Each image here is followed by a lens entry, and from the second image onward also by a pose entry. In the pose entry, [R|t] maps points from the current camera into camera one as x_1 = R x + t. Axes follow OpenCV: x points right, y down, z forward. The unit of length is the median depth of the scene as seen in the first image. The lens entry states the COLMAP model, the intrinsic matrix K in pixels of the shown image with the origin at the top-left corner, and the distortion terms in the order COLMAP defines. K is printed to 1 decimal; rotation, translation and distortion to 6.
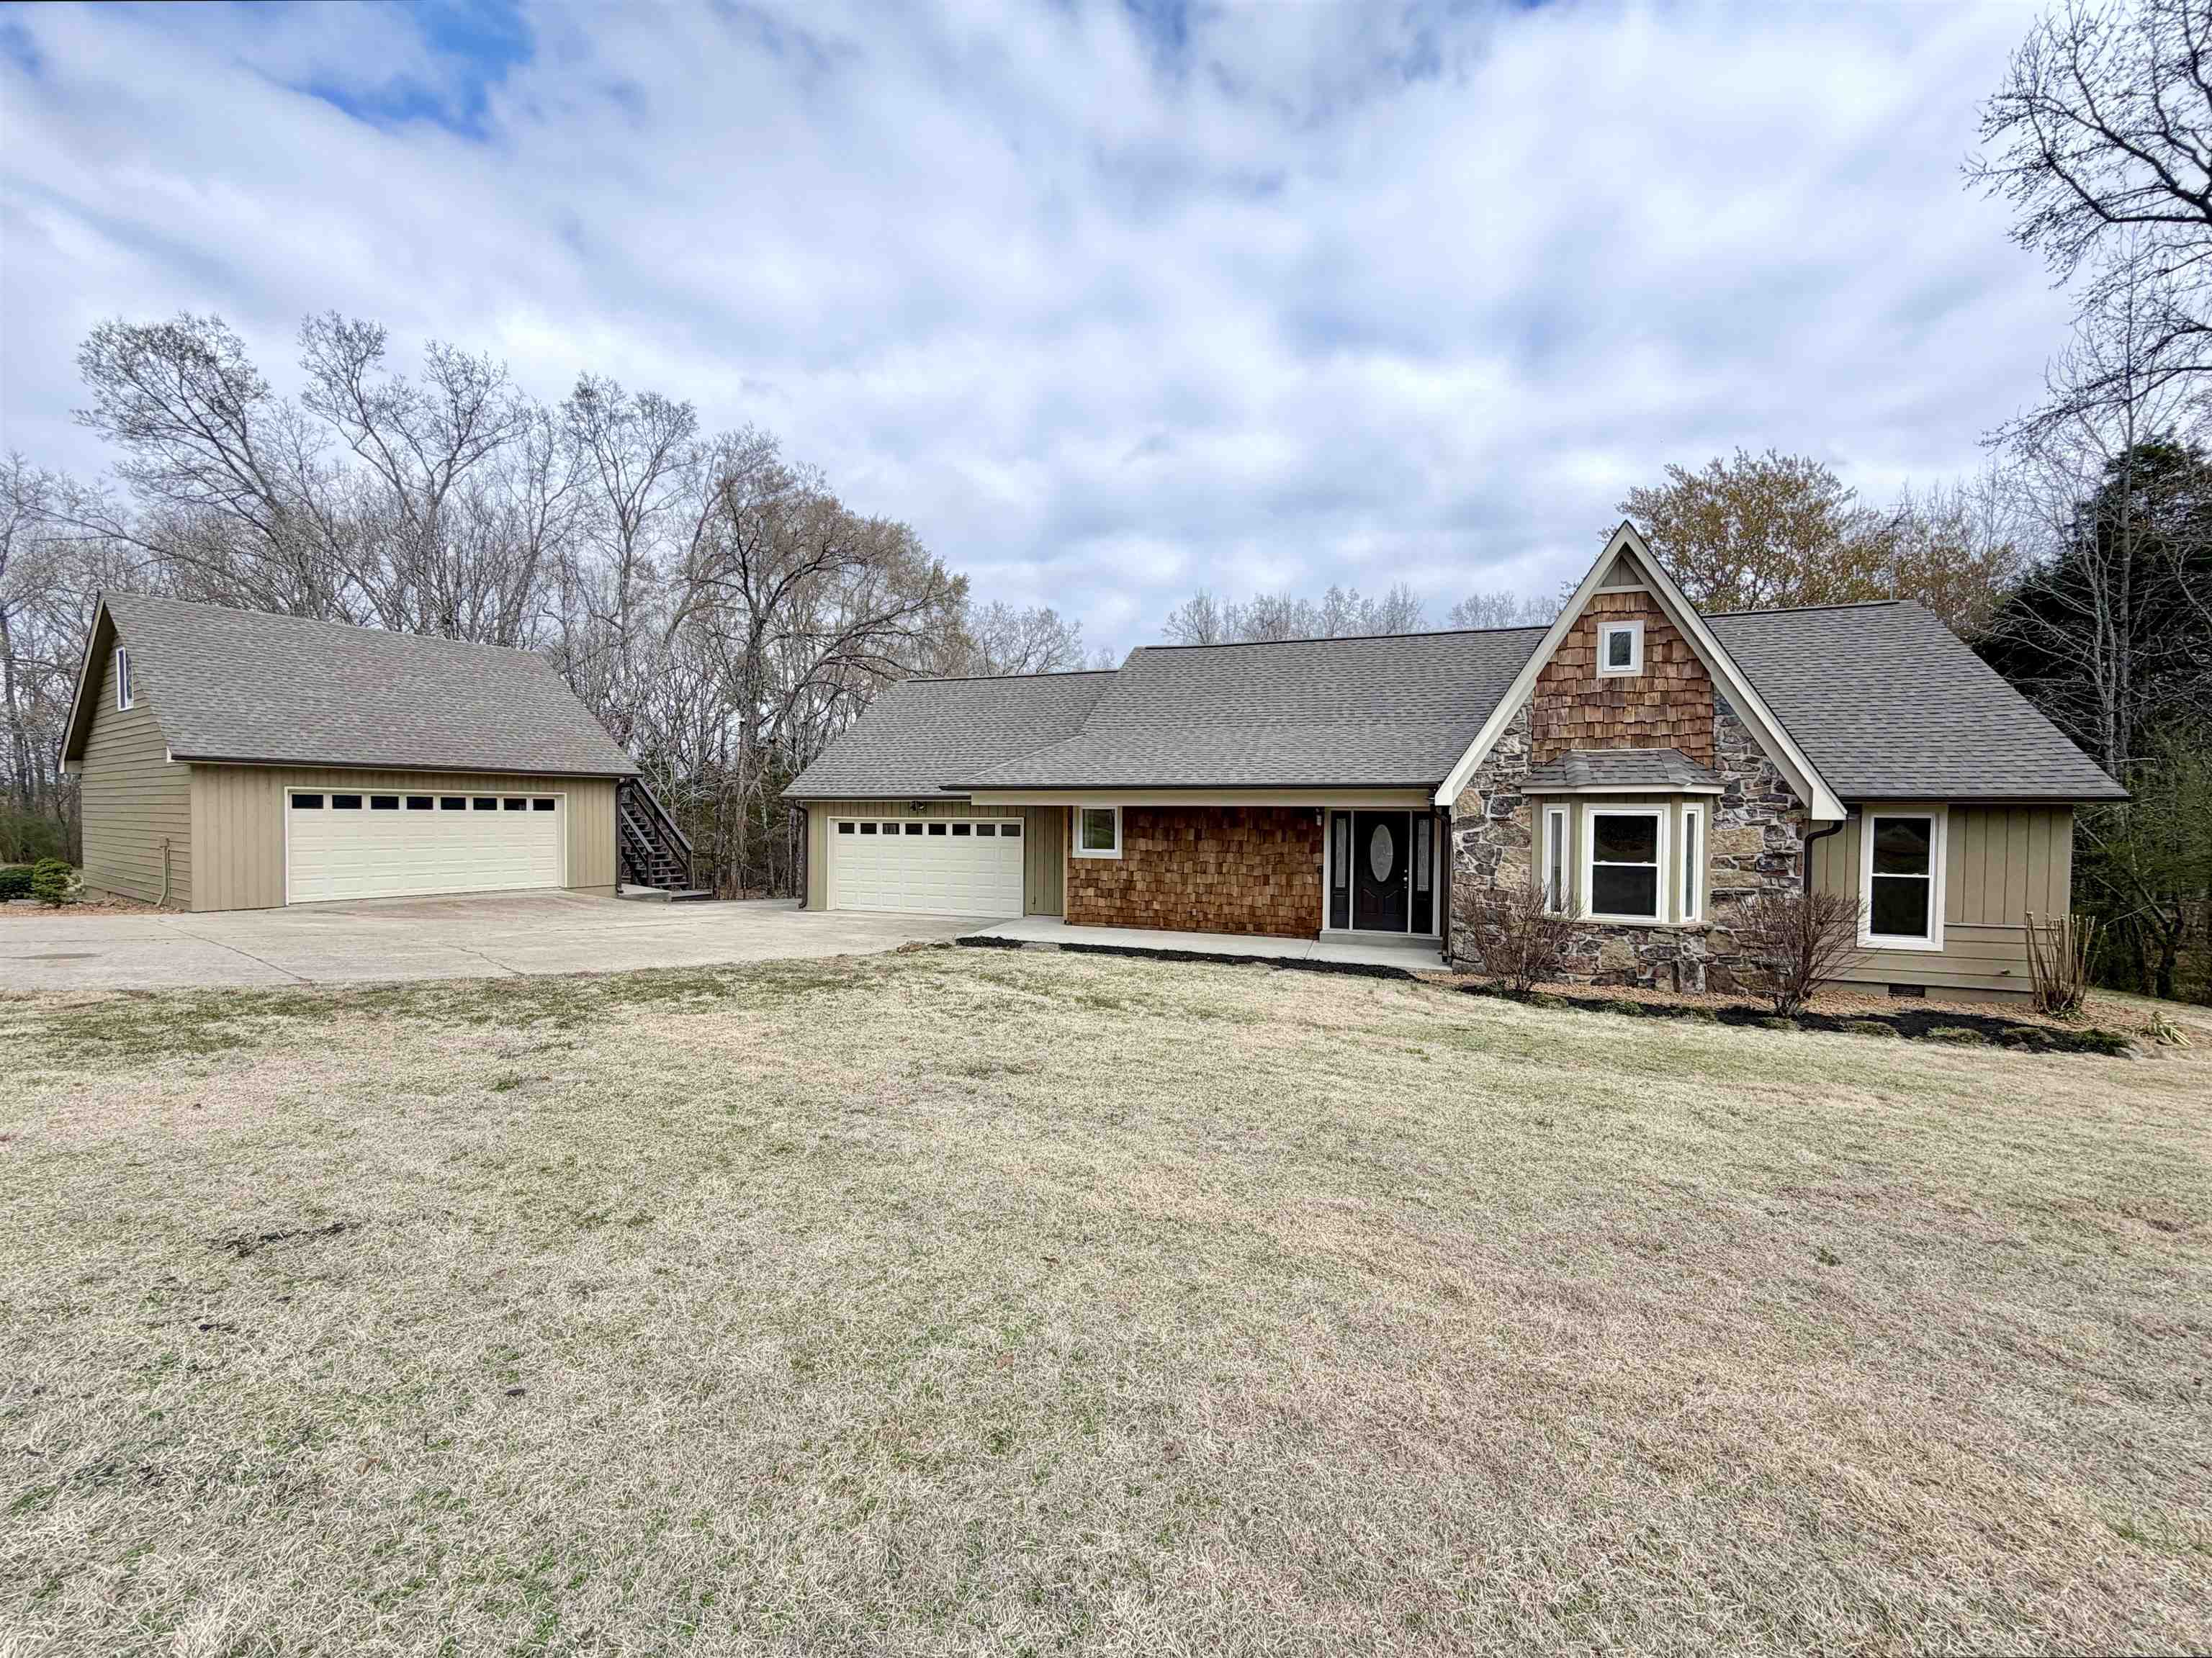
lens RADIAL K [[887.4, 0, 1099.3], [0, 887.4, 828.9], [0, 0, 1]] dist [-0.000918, 0.000370]
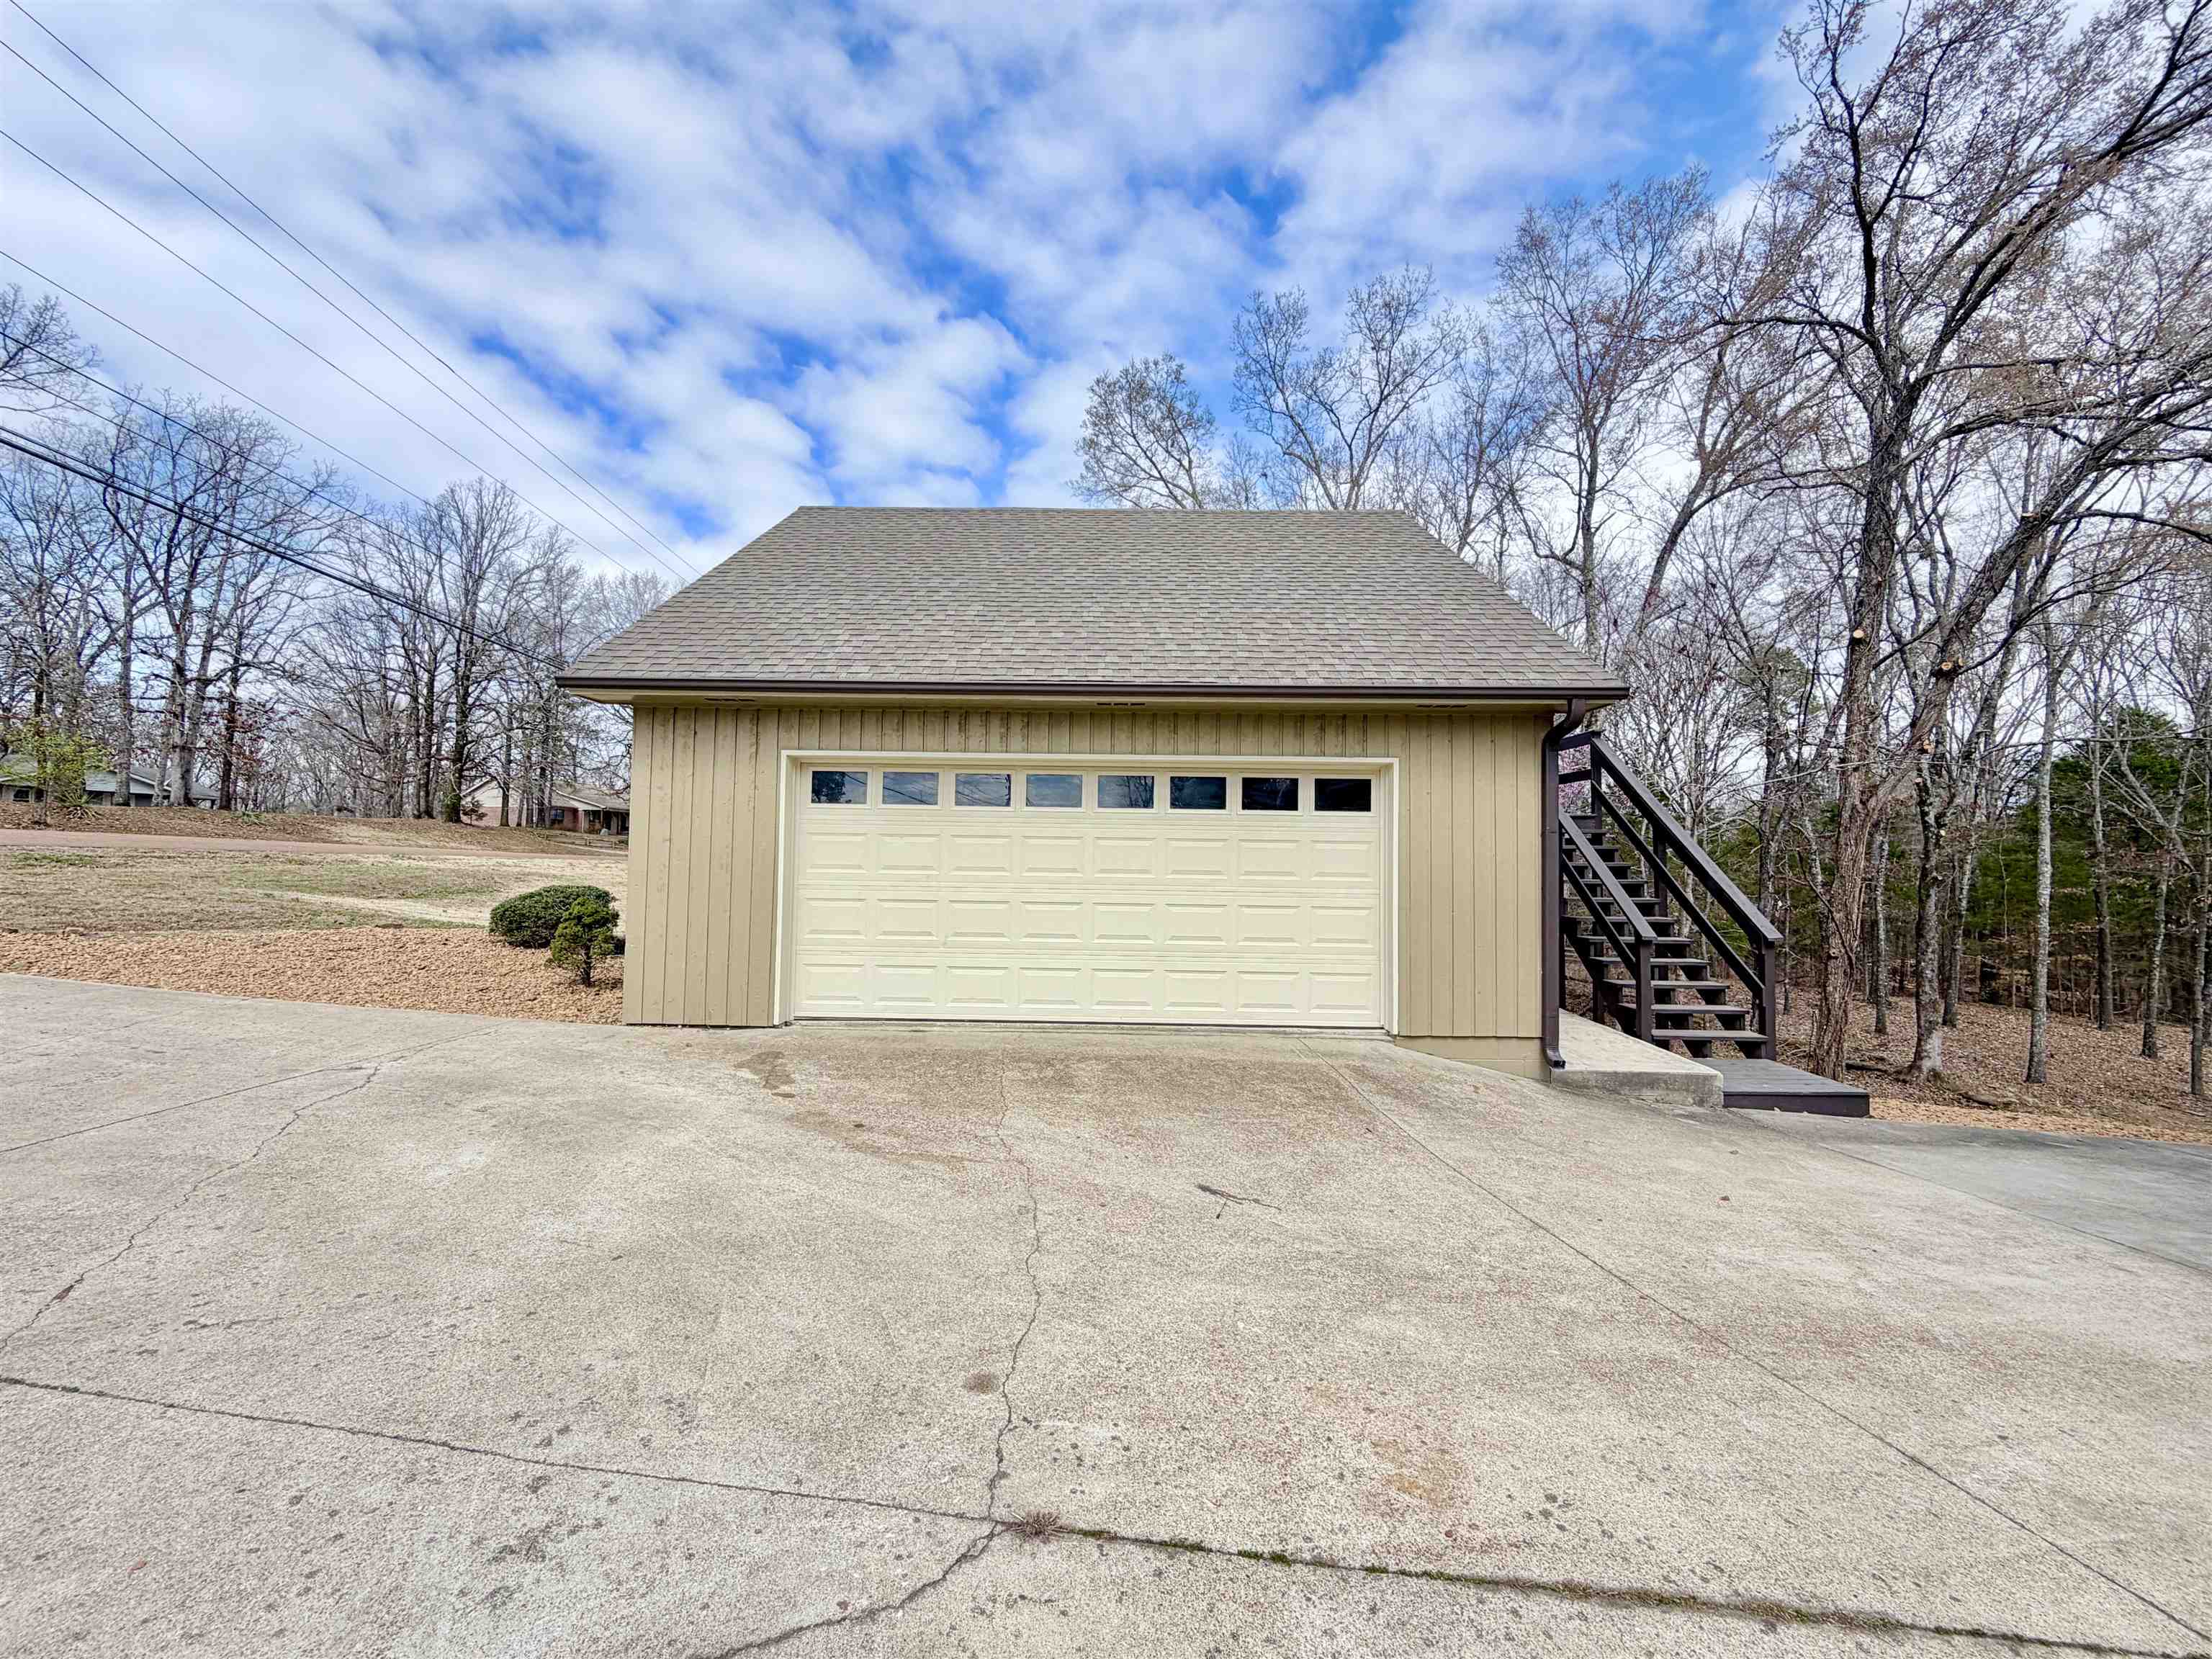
lens RADIAL K [[887.5, 0, 1092.1], [0, 887.5, 831.6], [0, 0, 1]] dist [-0.000918, 0.000370]
pose [[0.534623, -0.030432, -0.844543, -0.308948], [-0.026110, 0.998280, -0.052500, 0.007597], [0.844688, 0.050119, 0.532908, 0.592965]]
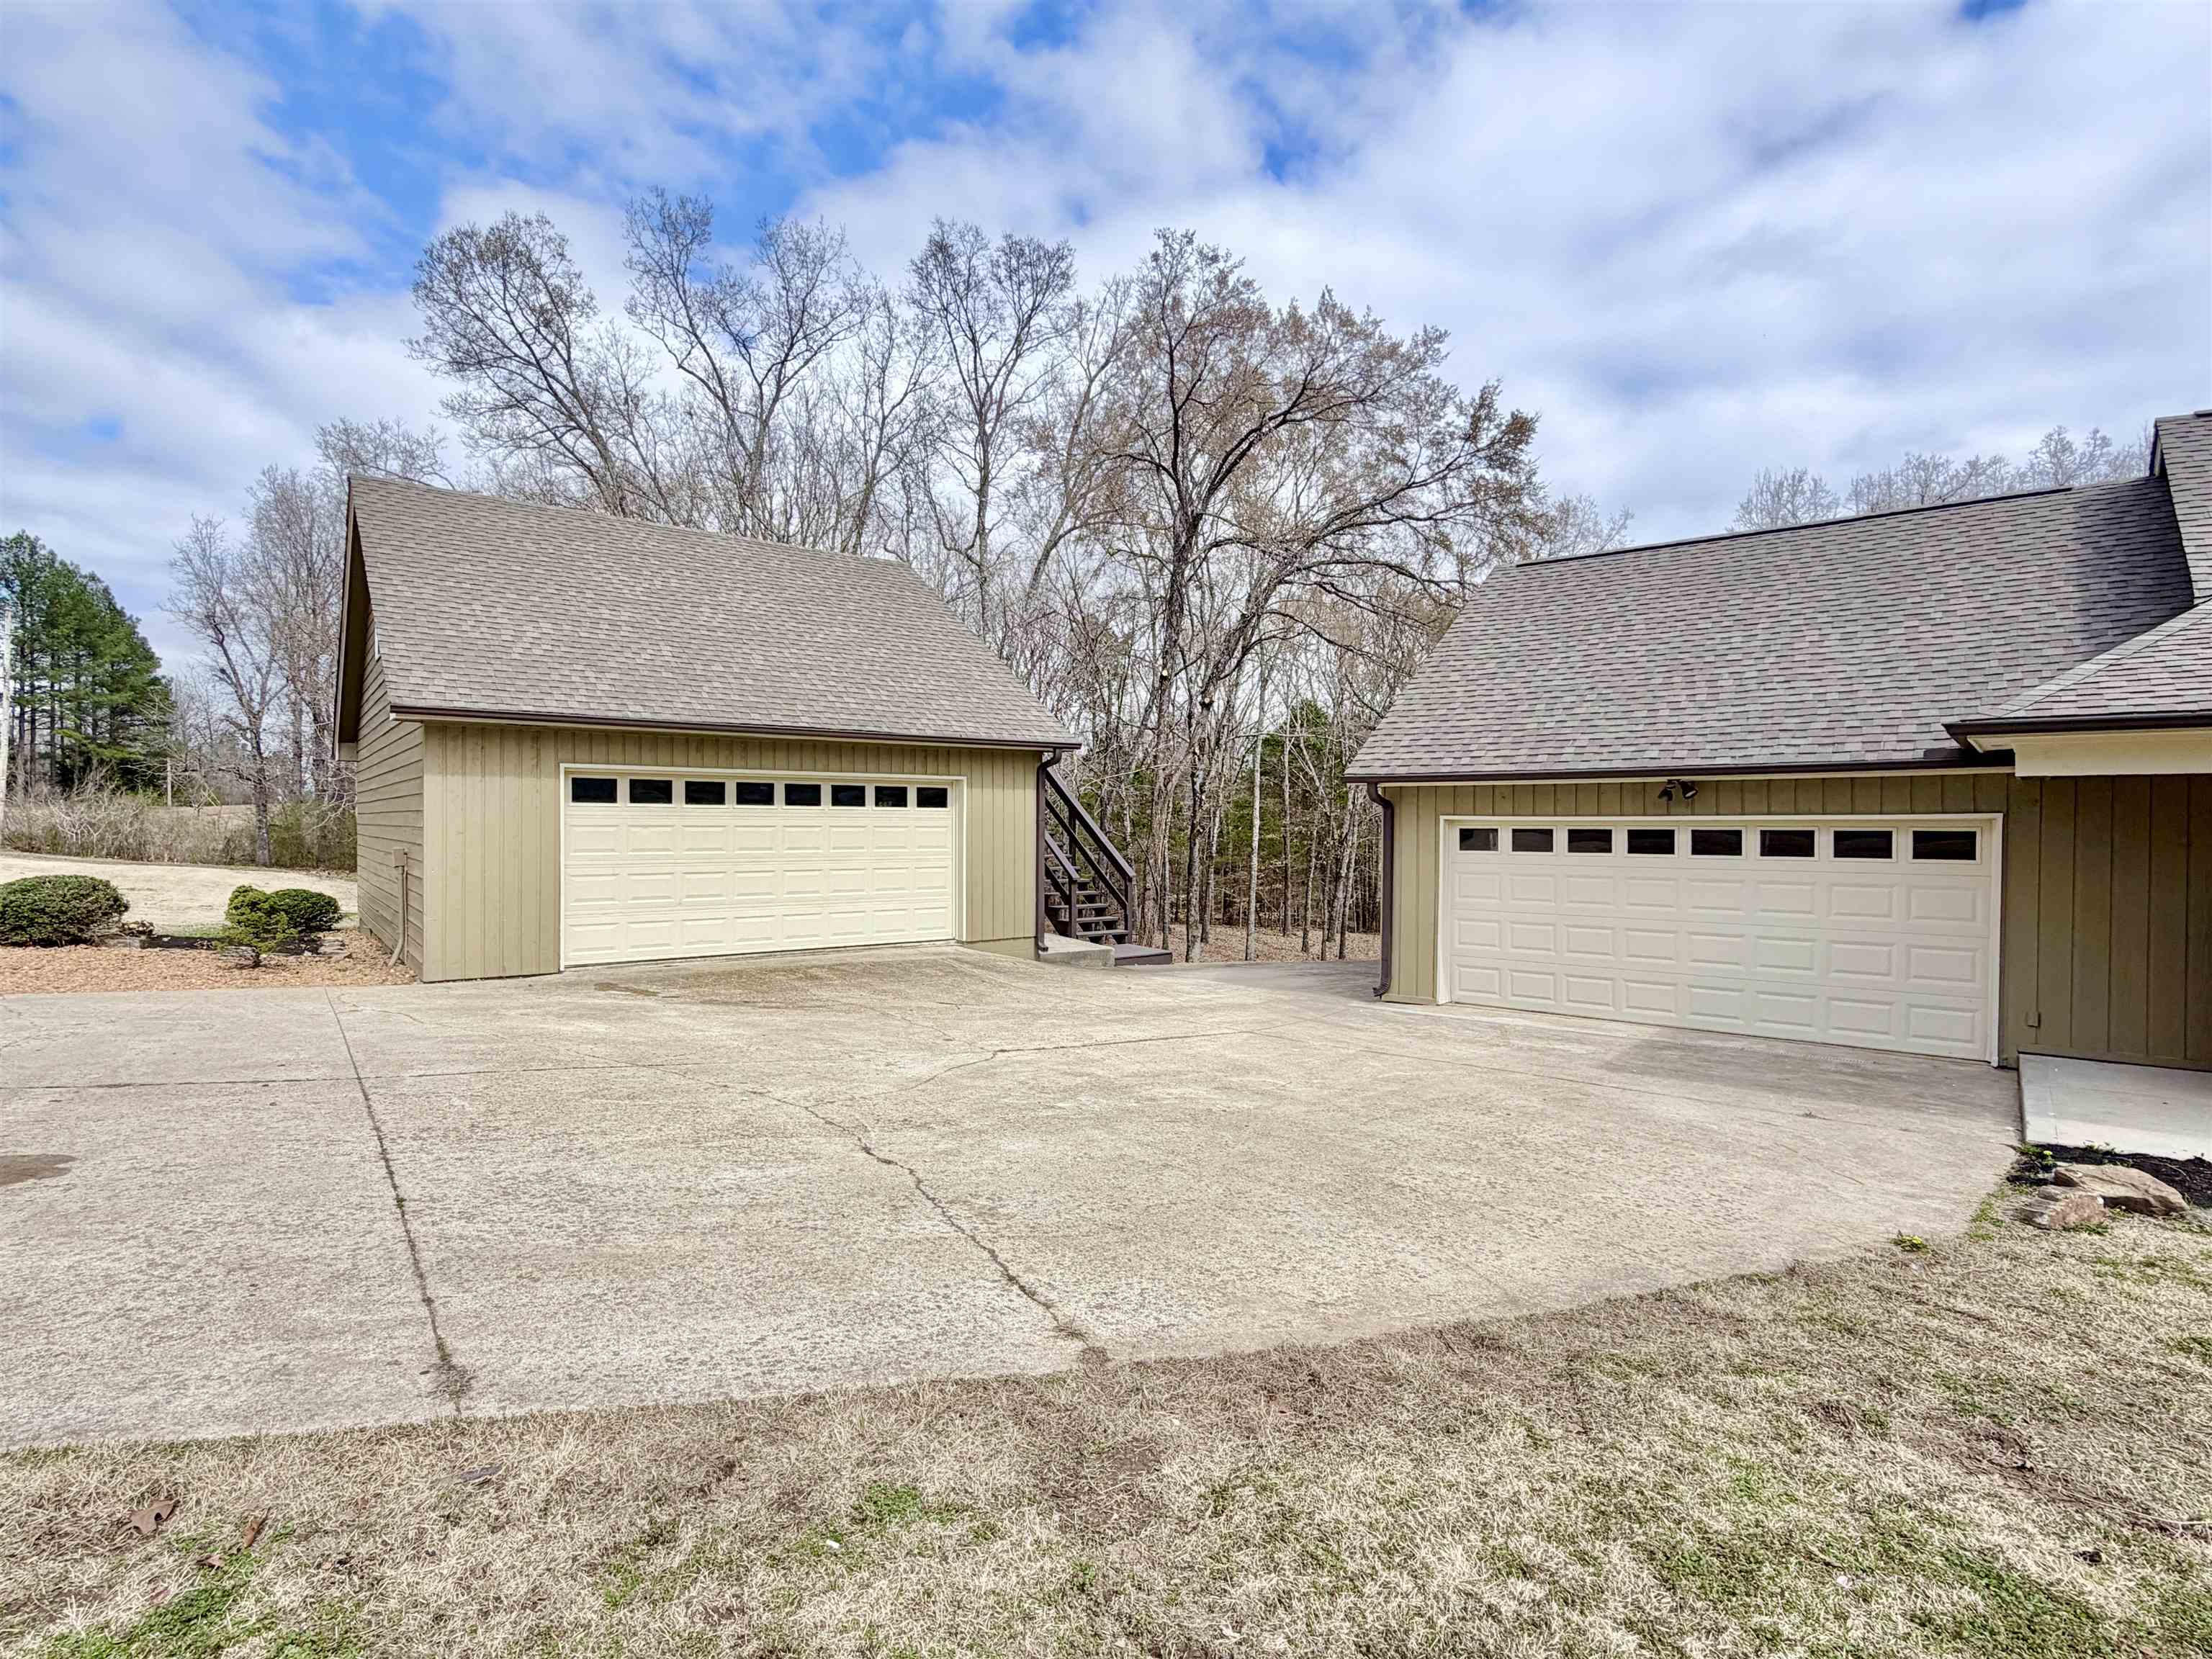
lens RADIAL K [[1100.9, 0, 1106.4], [0, 1100.9, 827.6], [0, 0, 1]] dist [0.001180, -0.000077]
pose [[0.945748, -0.000372, -0.324902, -0.232990], [-0.004281, 0.999898, -0.013606, 0.001479], [0.324874, 0.014259, 0.945650, 0.291823]]
